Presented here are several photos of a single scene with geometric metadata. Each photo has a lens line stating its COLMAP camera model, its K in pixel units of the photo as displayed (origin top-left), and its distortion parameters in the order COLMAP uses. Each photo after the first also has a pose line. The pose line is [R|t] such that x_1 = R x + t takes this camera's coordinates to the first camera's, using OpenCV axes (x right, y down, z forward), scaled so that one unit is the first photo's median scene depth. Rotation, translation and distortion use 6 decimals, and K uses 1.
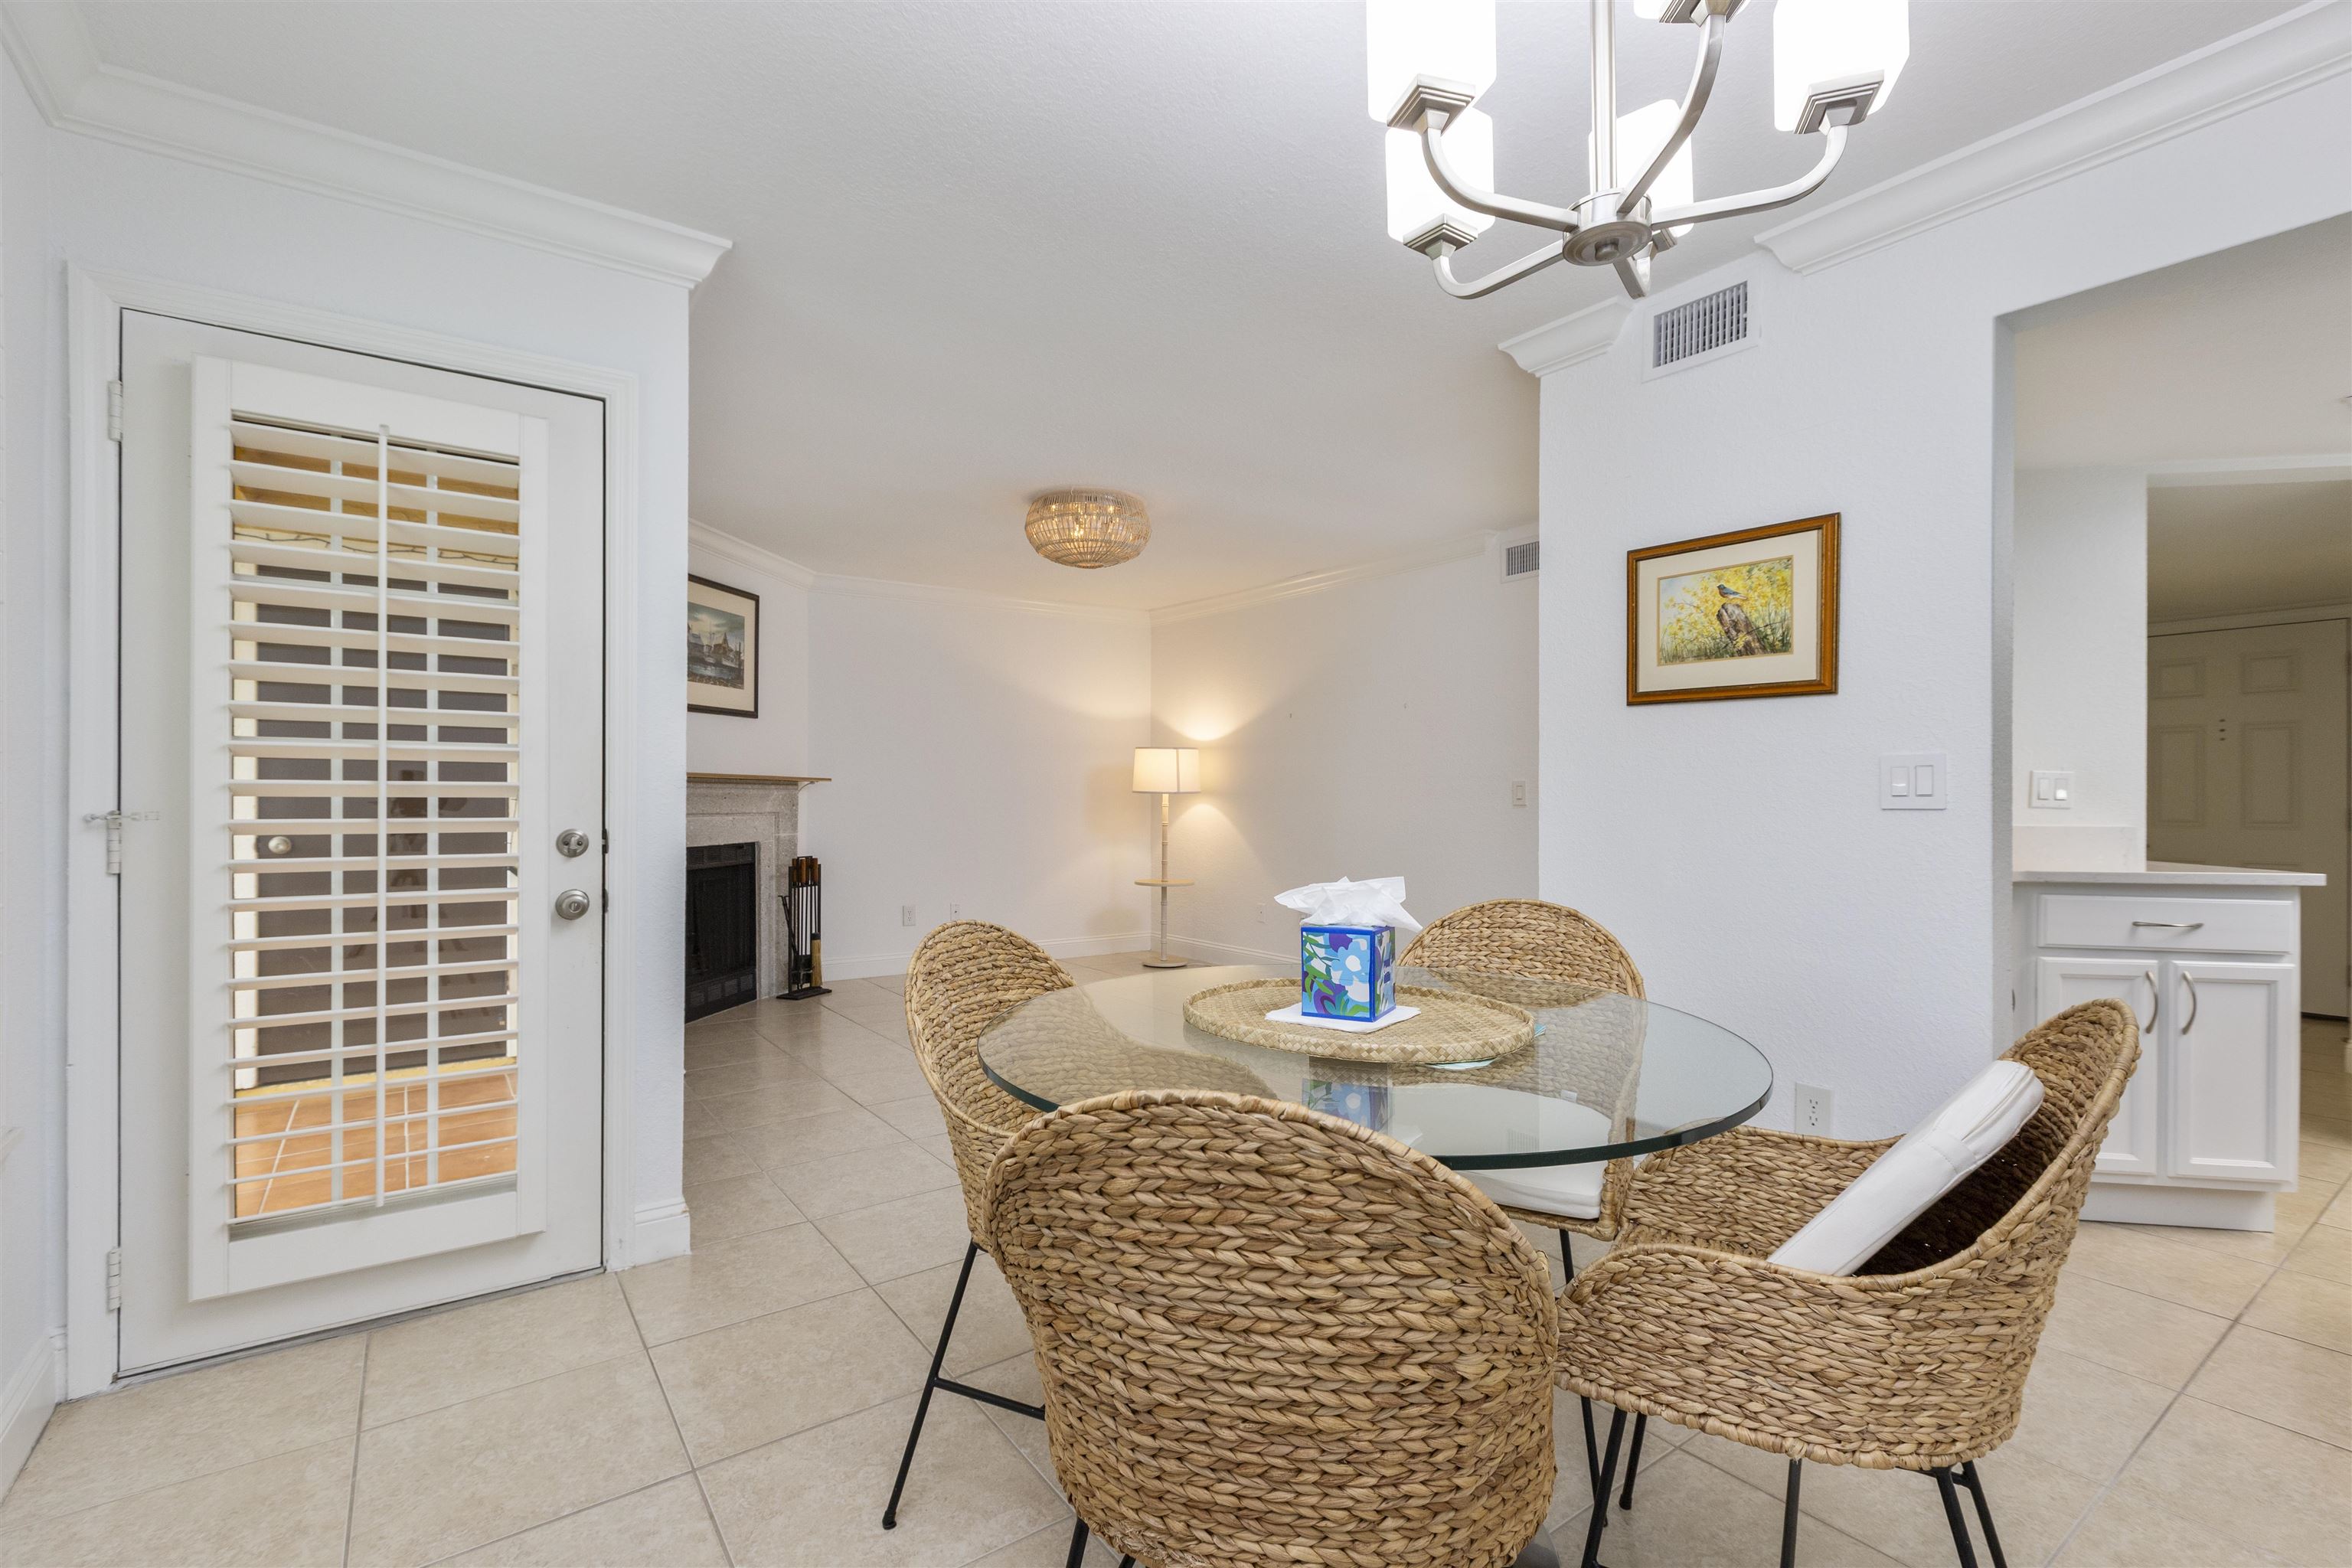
lens RADIAL K [[1045.0, 0, 1156.5], [0, 1045.0, 793.1], [0, 0, 1]] dist [-0.001726, -0.000117]
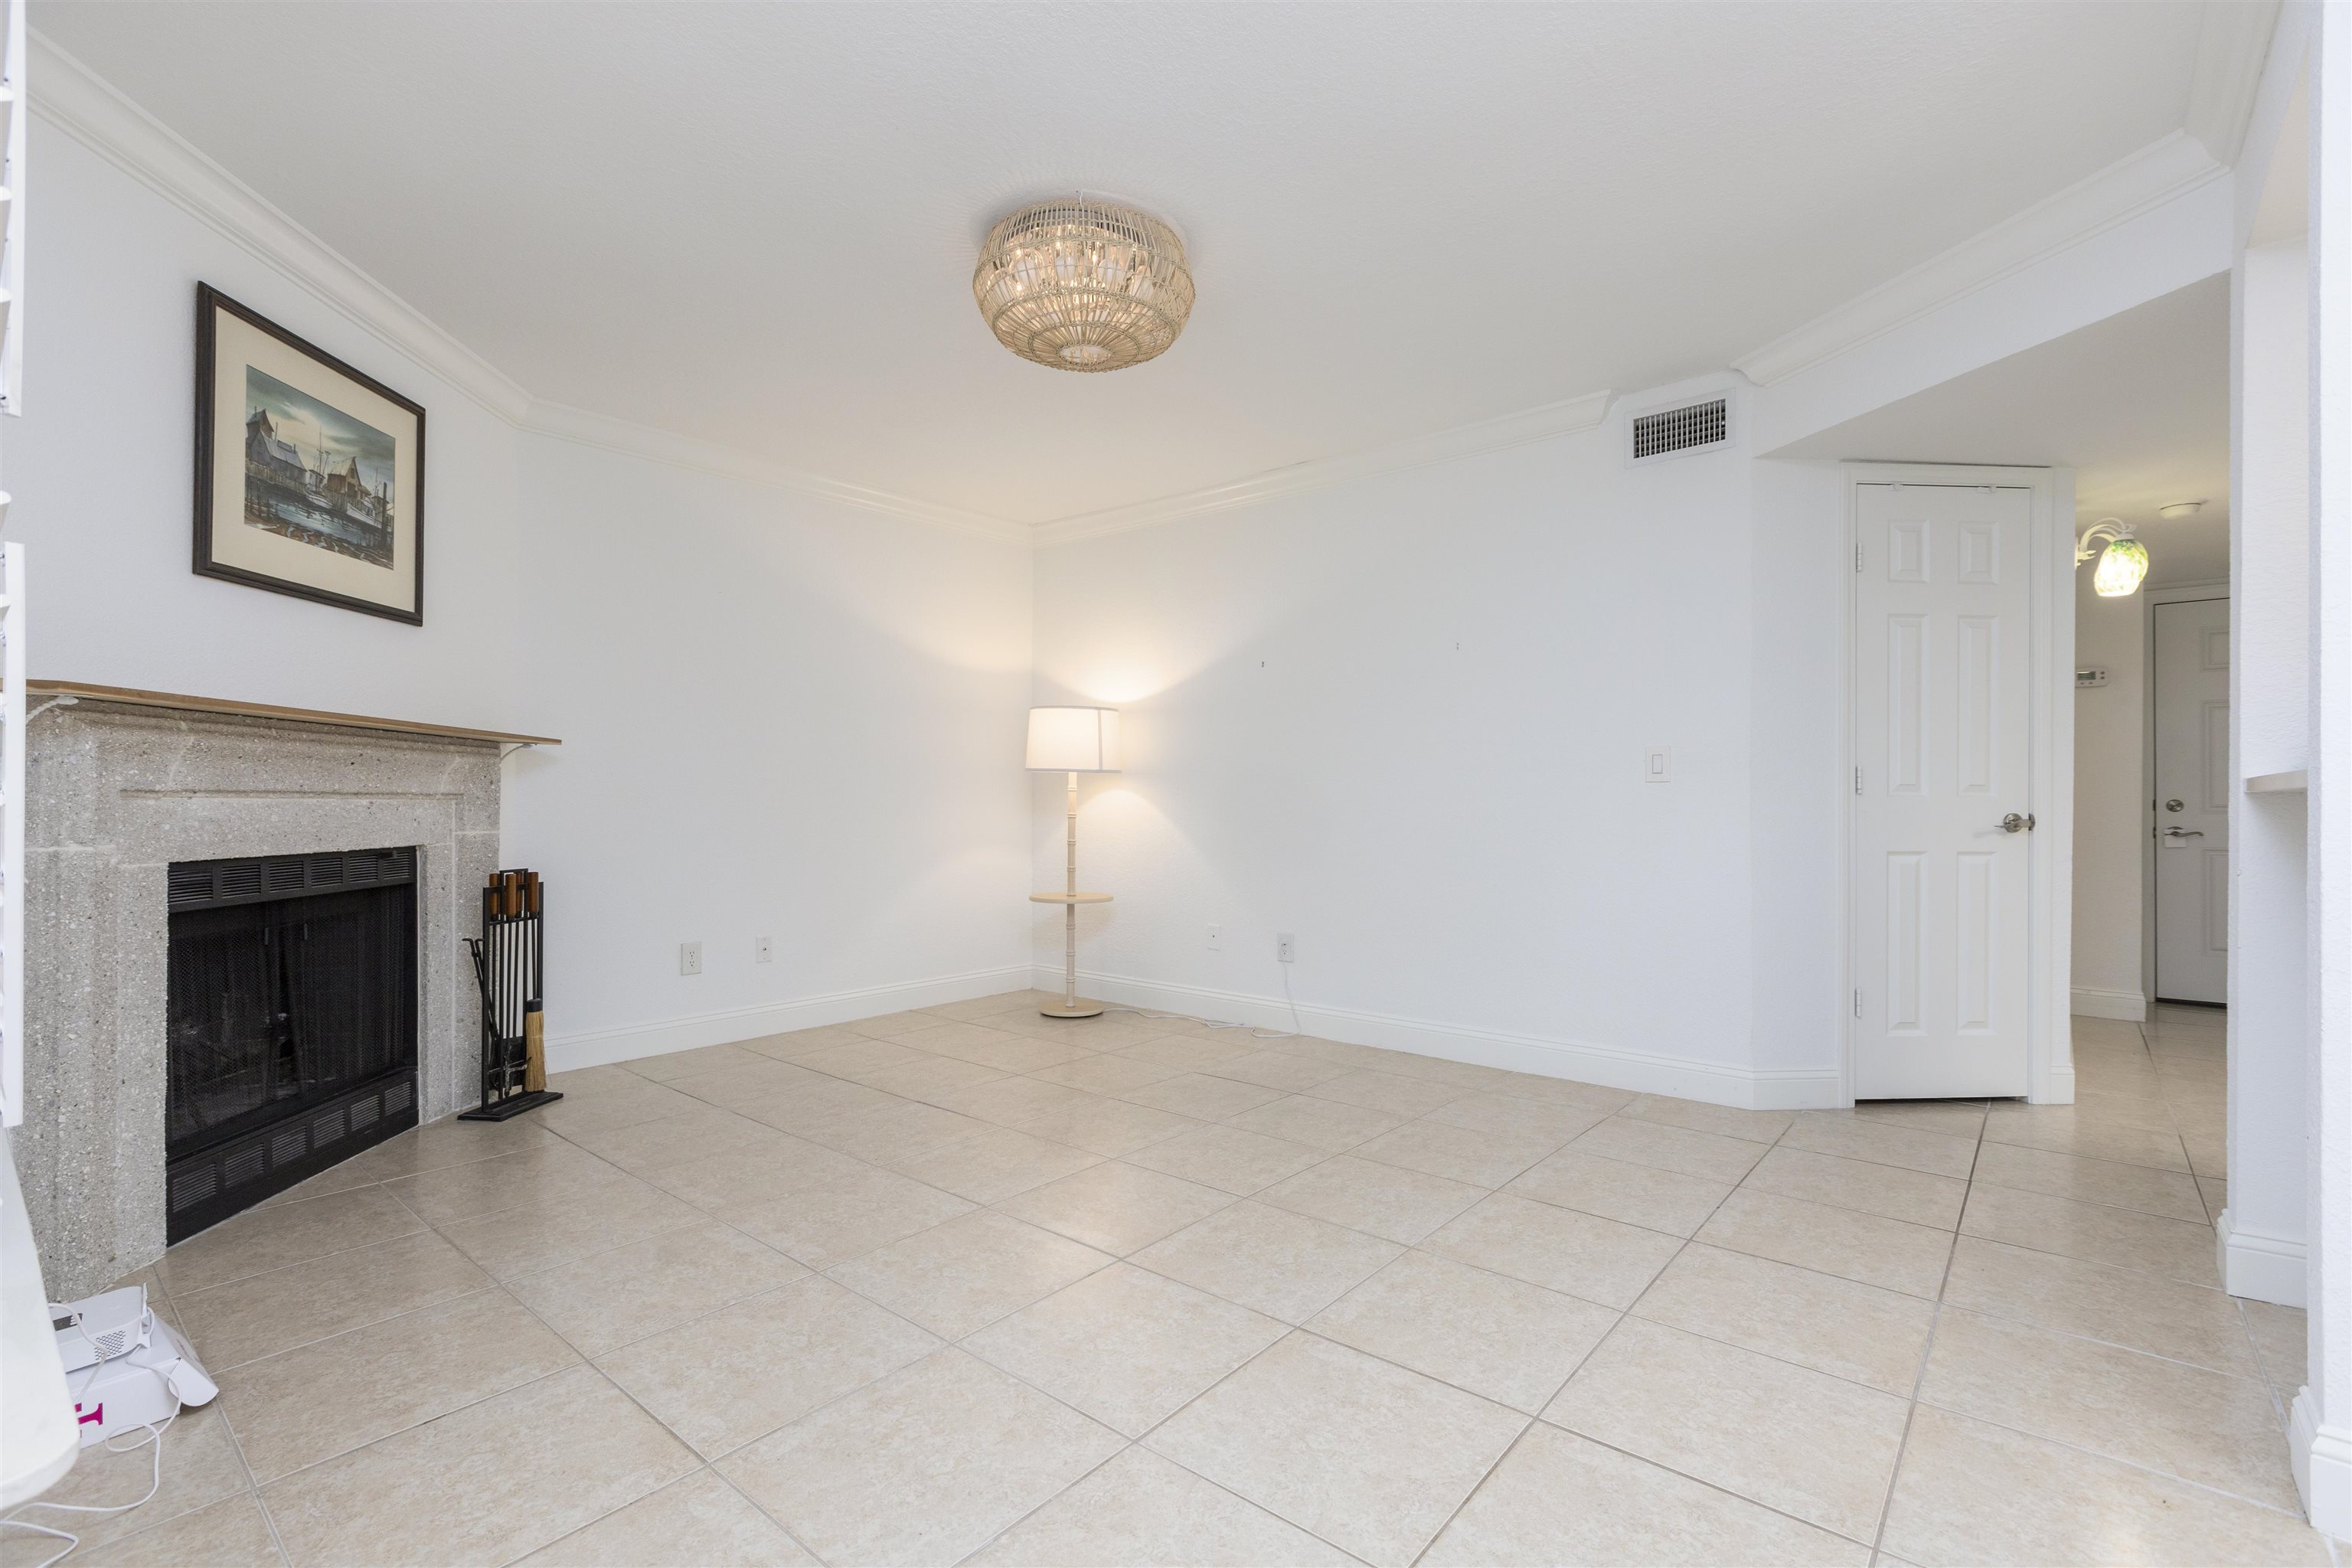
lens RADIAL K [[1045.0, 0, 1160.1], [0, 1045.0, 793.5], [0, 0, 1]] dist [-0.001726, -0.000117]
pose [[0.968609, 0.002534, 0.248577, -0.137589], [-0.002405, 0.999997, -0.000823, 0.018540], [-0.248579, 0.000199, 0.968612, 0.360766]]
